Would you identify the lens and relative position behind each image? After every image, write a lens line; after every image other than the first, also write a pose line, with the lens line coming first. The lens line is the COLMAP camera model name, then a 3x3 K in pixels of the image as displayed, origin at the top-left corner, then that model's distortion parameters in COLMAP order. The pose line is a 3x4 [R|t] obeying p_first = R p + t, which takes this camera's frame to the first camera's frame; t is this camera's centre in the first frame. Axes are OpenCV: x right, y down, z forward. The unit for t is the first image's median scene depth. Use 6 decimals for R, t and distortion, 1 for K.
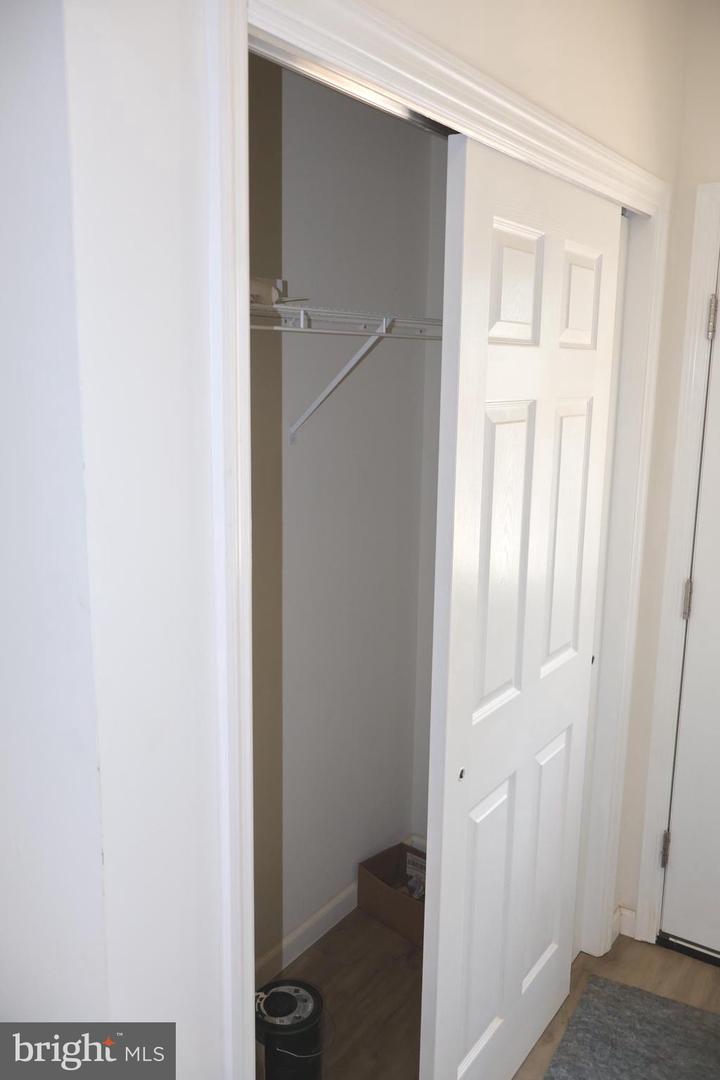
lens RADIAL K [[882.1, 0, 360.0], [0, 882.1, 540.0], [0, 0, 1]] dist [-0.006716, -0.005326]
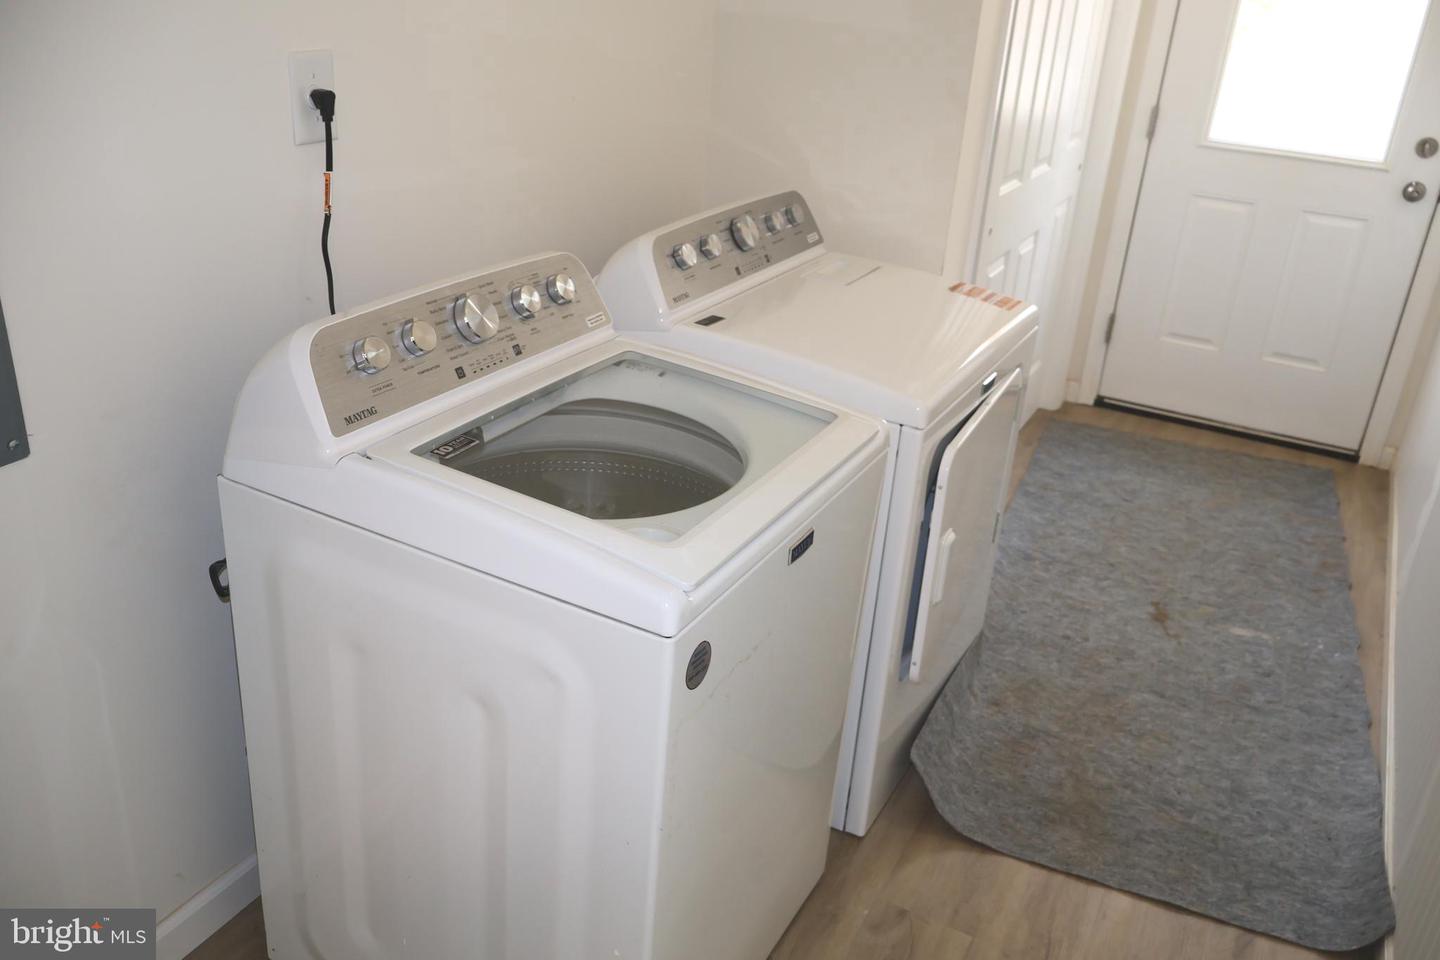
lens RADIAL K [[1189.1, 0, 716.9], [0, 1189.1, 477.0], [0, 0, 1]] dist [-0.003247, 0.002101]
pose [[0.991523, -0.003795, 0.129875, -0.482349], [-0.026519, 0.972622, 0.230873, 0.186443], [-0.127195, -0.232360, 0.964277, -0.704160]]
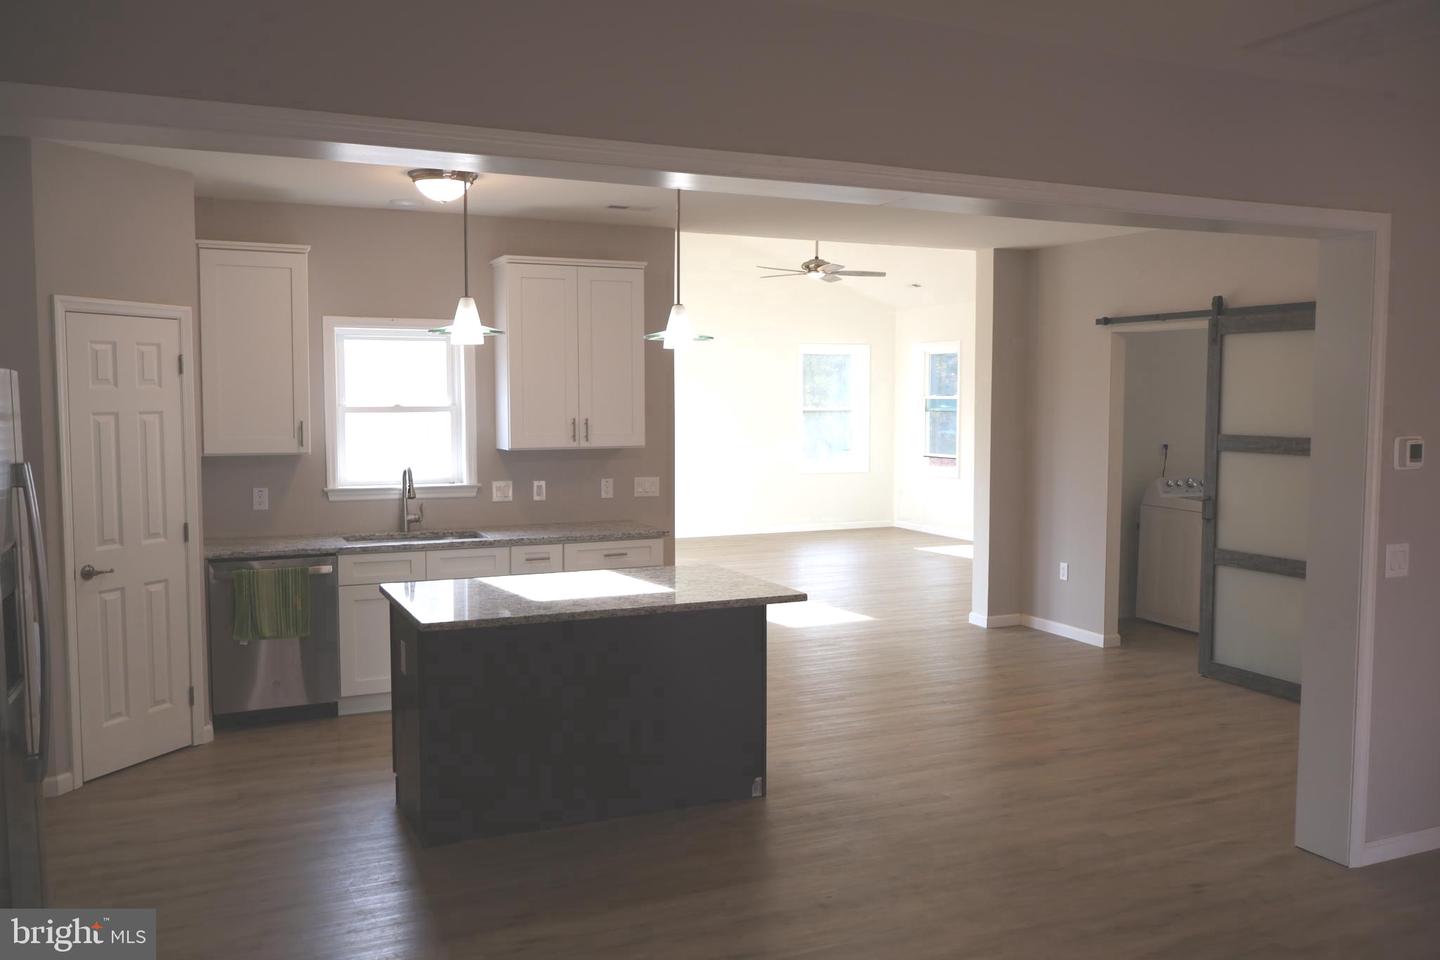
lens RADIAL K [[1176.1, 0, 720.0], [0, 1176.1, 480.0], [0, 0, 1]] dist [-0.006716, -0.005326]
pose [[0.860269, 0.023177, -0.509314, 0.062412], [-0.088977, 0.990461, -0.105216, 0.764844], [0.502017, 0.135831, 0.854125, -3.818865]]
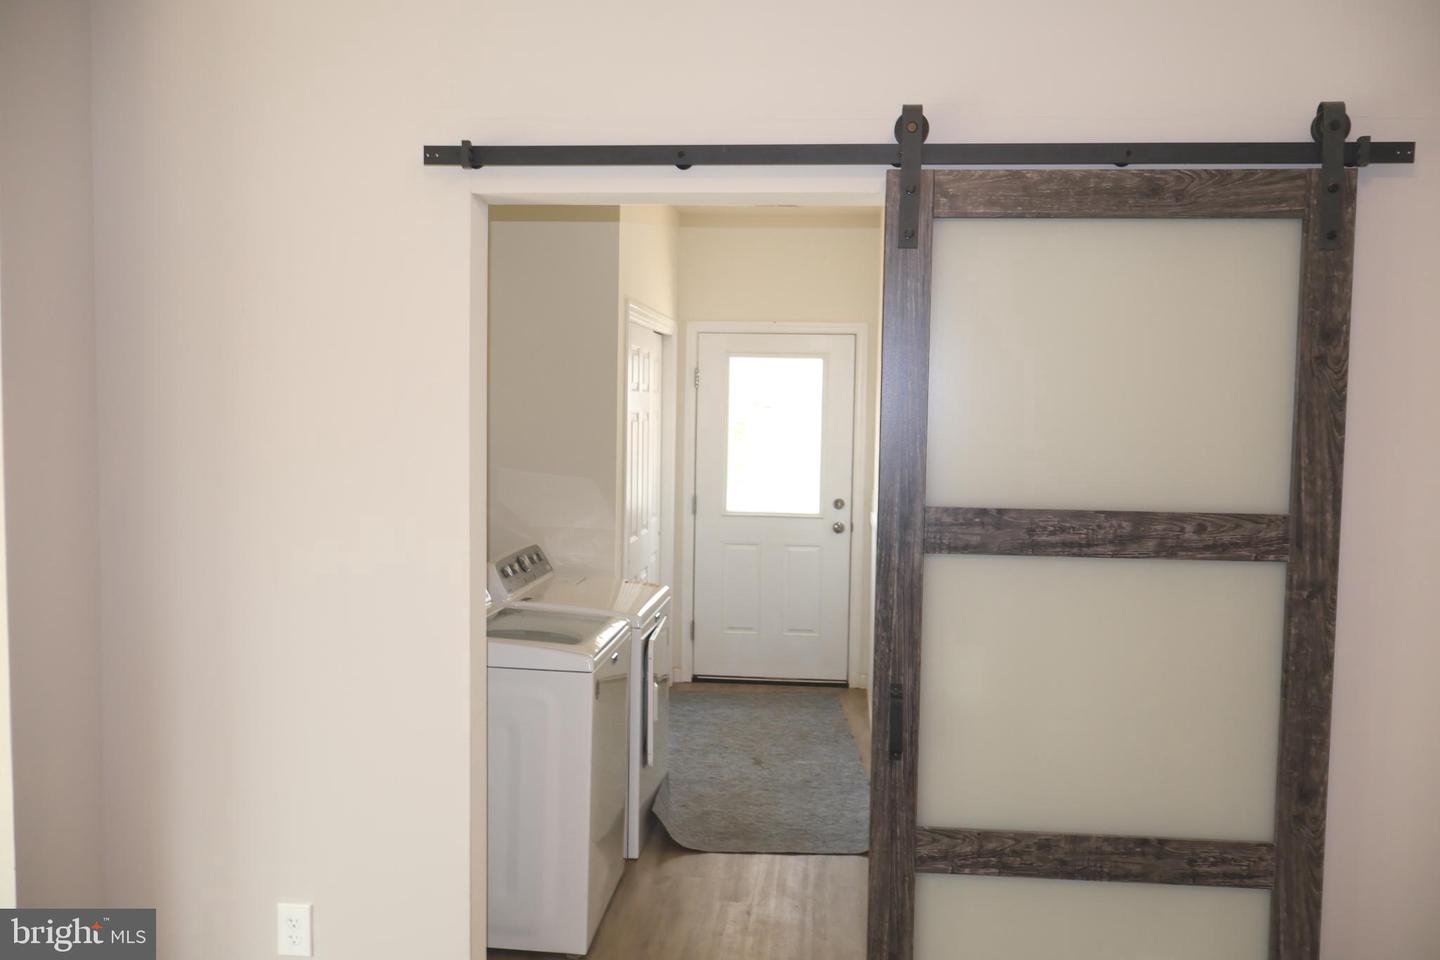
lens RADIAL K [[1189.1, 0, 716.9], [0, 1189.1, 477.0], [0, 0, 1]] dist [-0.003247, 0.002101]
pose [[0.872910, -0.030096, 0.486952, -1.001081], [0.092245, 0.990274, -0.104154, 0.309431], [-0.479082, 0.135836, 0.867196, -1.570322]]
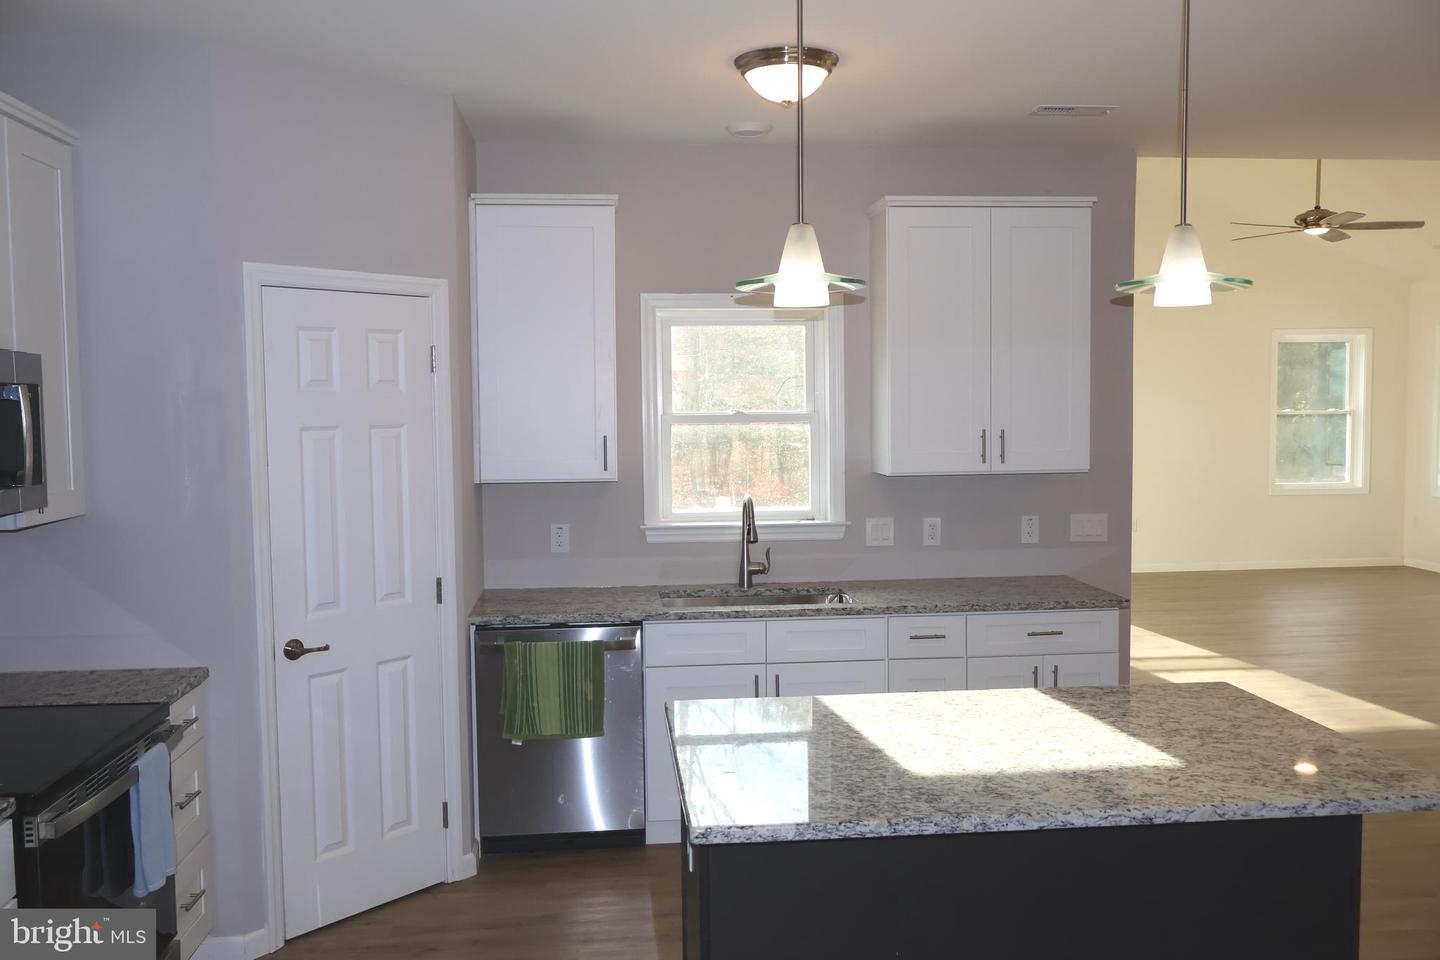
lens RADIAL K [[1176.1, 0, 720.0], [0, 1176.1, 480.0], [0, 0, 1]] dist [-0.006716, -0.005326]
pose [[0.641369, 0.028007, -0.766721, -0.470616], [-0.130331, 0.988787, -0.072904, 0.633120], [0.756082, 0.146686, 0.637827, -3.156206]]
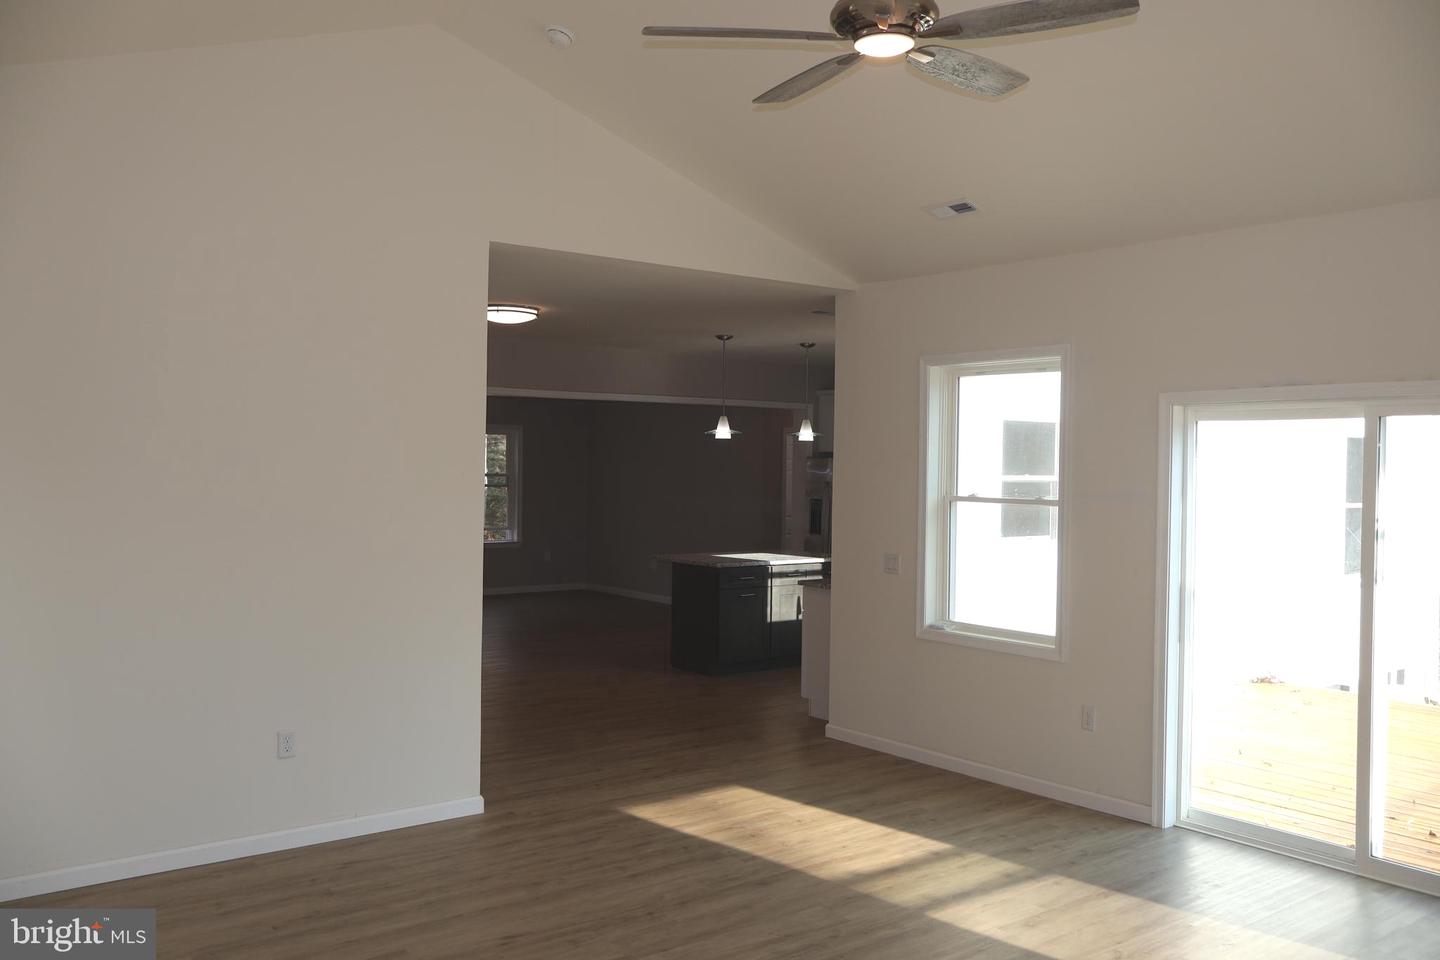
lens RADIAL K [[1196.3, 0, 715.0], [0, 1196.3, 487.3], [0, 0, 1]] dist [-0.003694, -0.004759]
pose [[-0.953645, -0.031886, 0.299238, -2.249328], [0.034632, 0.976135, 0.214384, -0.377011], [-0.298933, 0.214810, -0.929783, 1.677304]]
